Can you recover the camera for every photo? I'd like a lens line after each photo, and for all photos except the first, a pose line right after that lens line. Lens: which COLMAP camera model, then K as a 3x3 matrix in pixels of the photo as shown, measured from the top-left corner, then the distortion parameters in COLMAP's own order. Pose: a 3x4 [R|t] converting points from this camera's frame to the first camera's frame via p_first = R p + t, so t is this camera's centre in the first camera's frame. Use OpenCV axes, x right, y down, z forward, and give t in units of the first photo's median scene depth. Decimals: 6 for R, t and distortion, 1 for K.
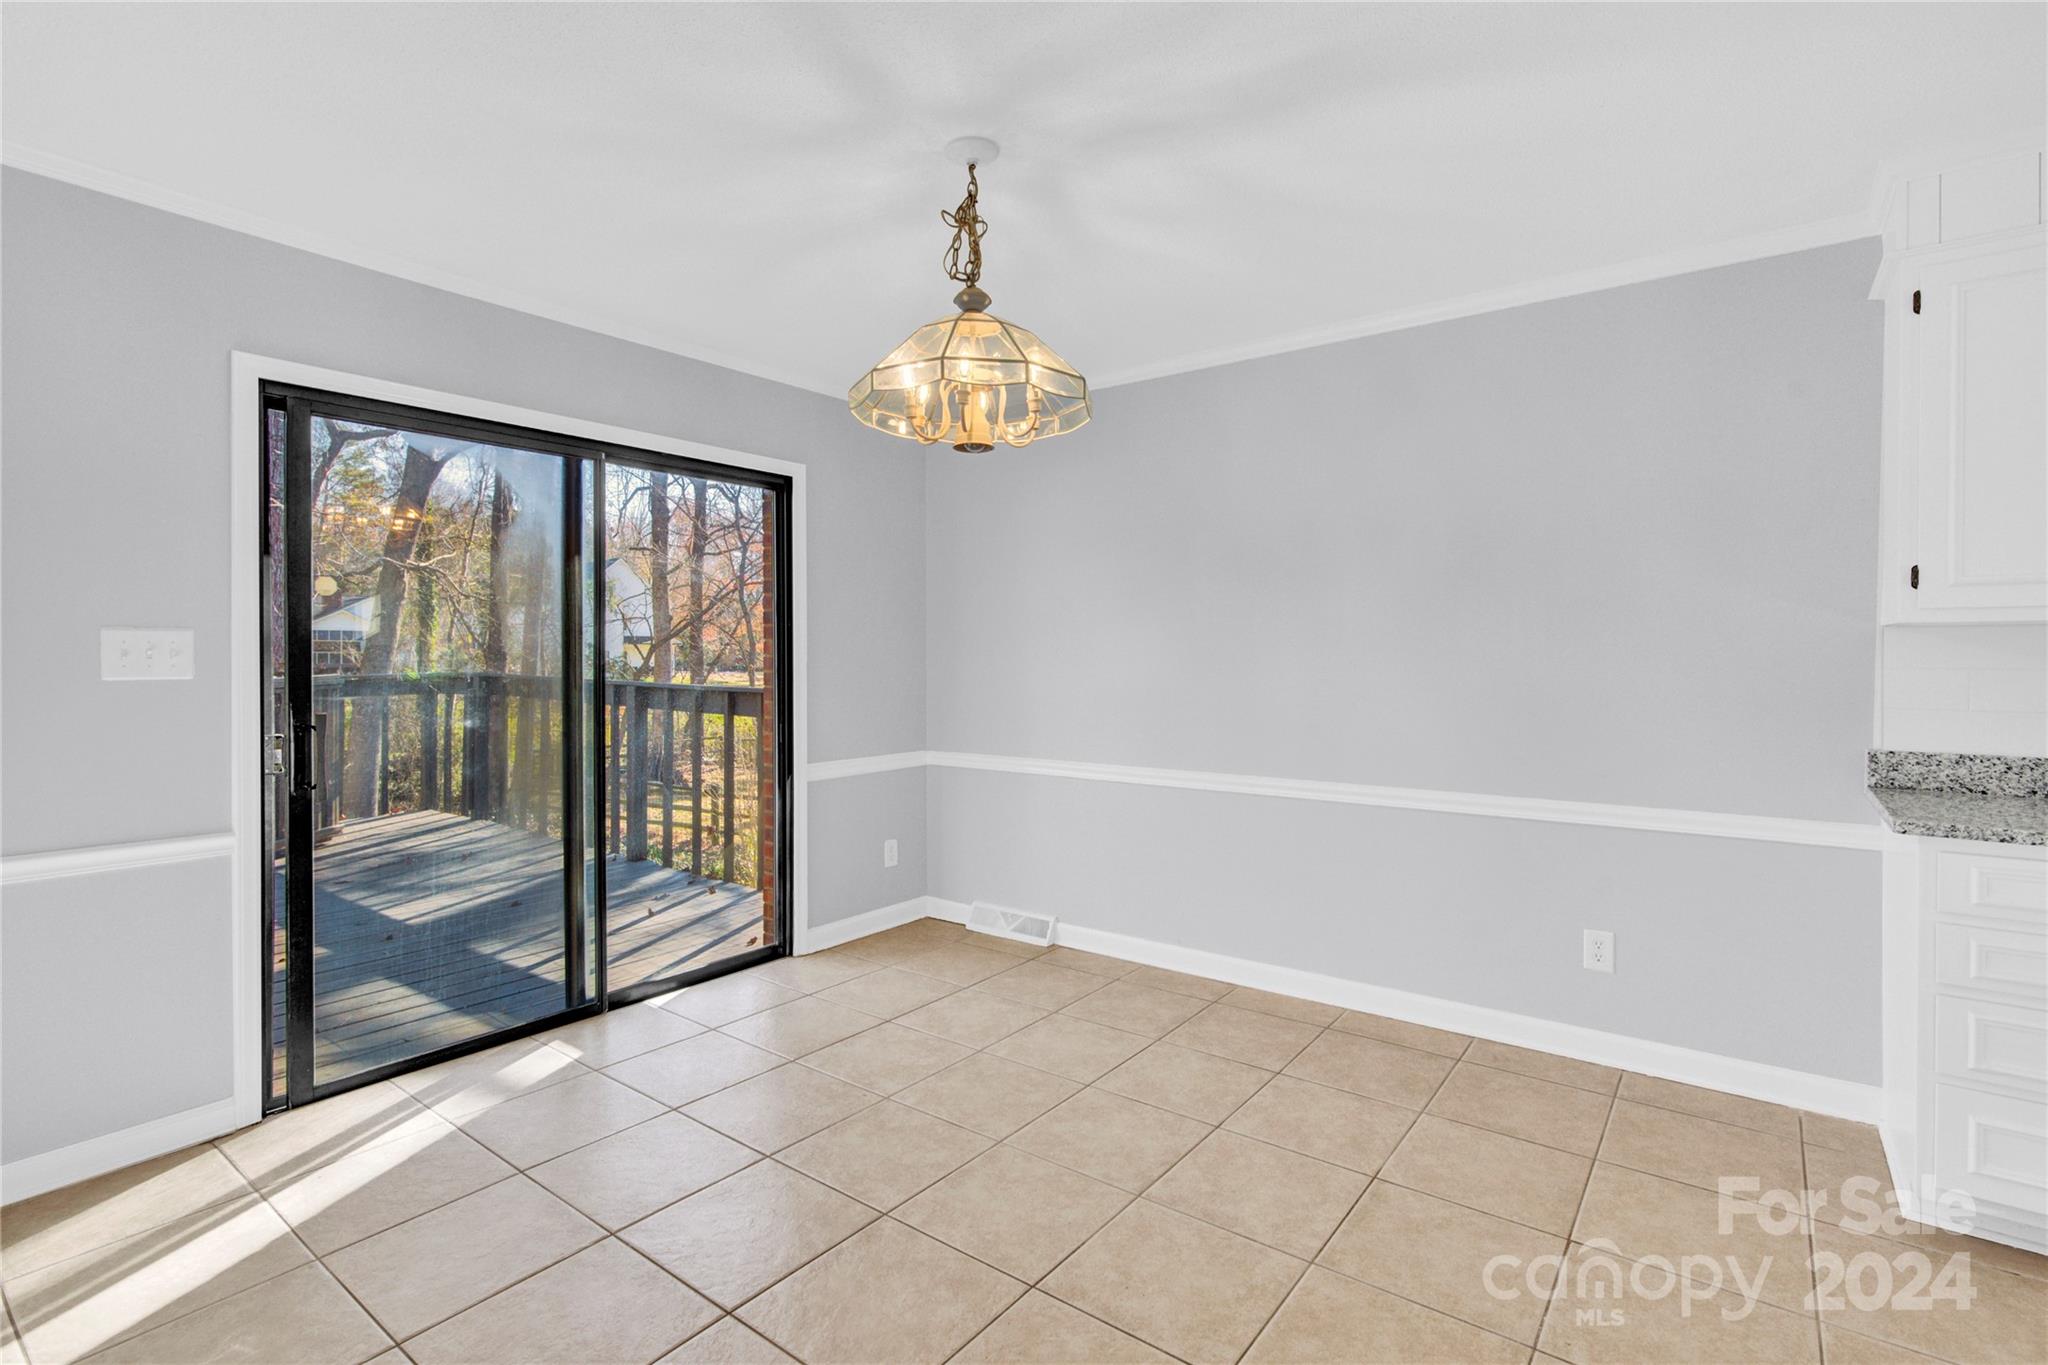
lens RADIAL K [[962.6, 0, 1032.3], [0, 962.6, 654.5], [0, 0, 1]] dist [-0.000685, 0.000242]
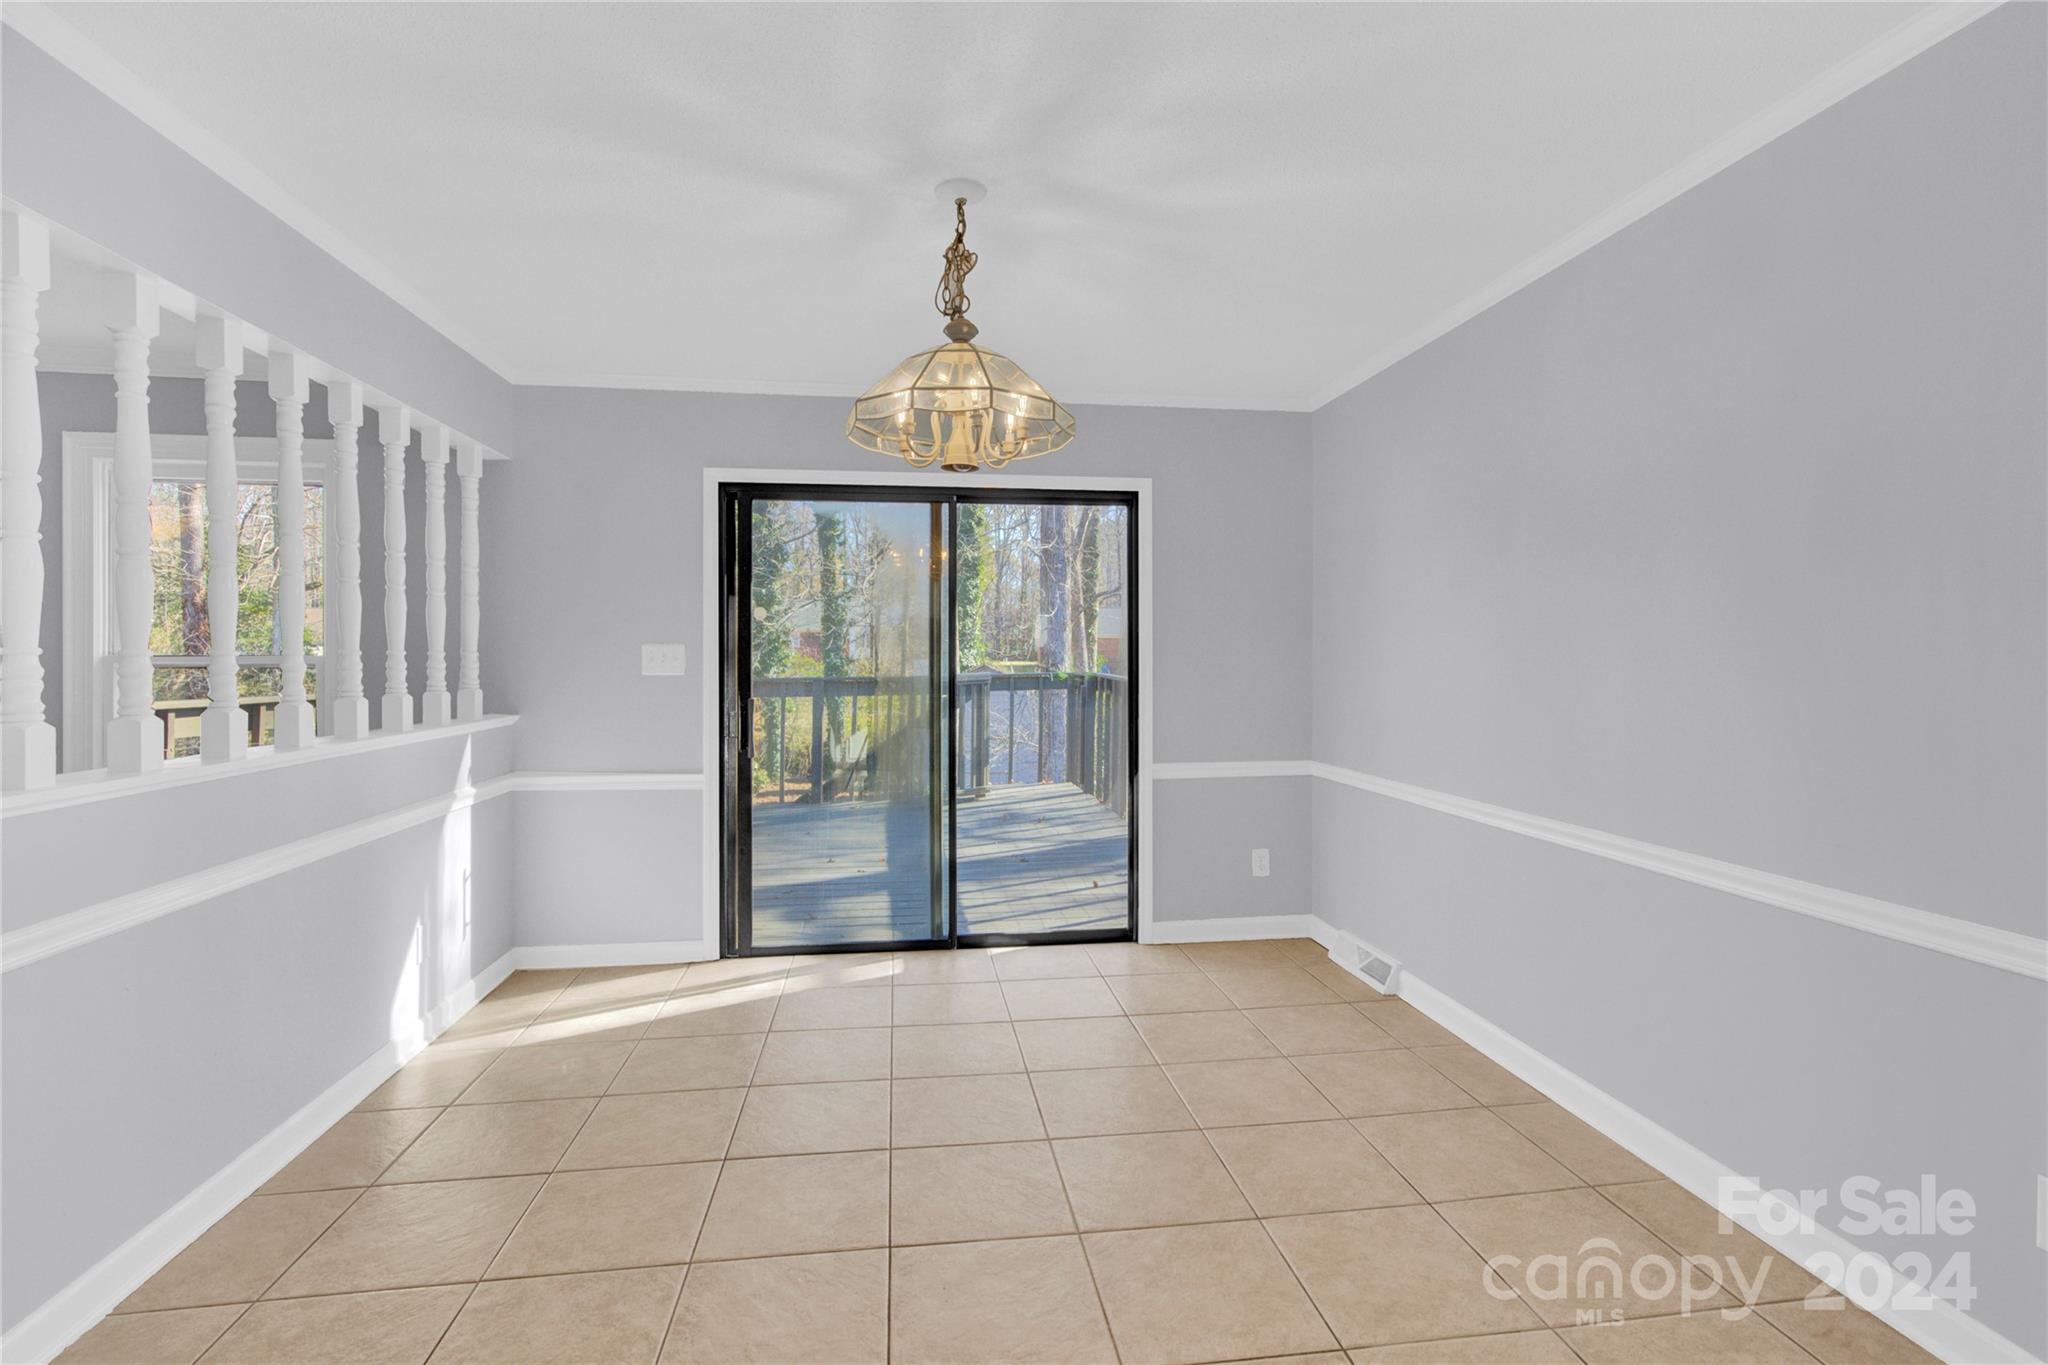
lens RADIAL K [[962.6, 0, 1032.3], [0, 962.6, 654.5], [0, 0, 1]] dist [-0.000685, 0.000242]
pose [[0.704121, -0.002613, -0.710075, 0.503775], [0.002271, 0.999996, -0.001427, -0.003616], [0.710076, -0.000608, 0.704124, 0.201623]]
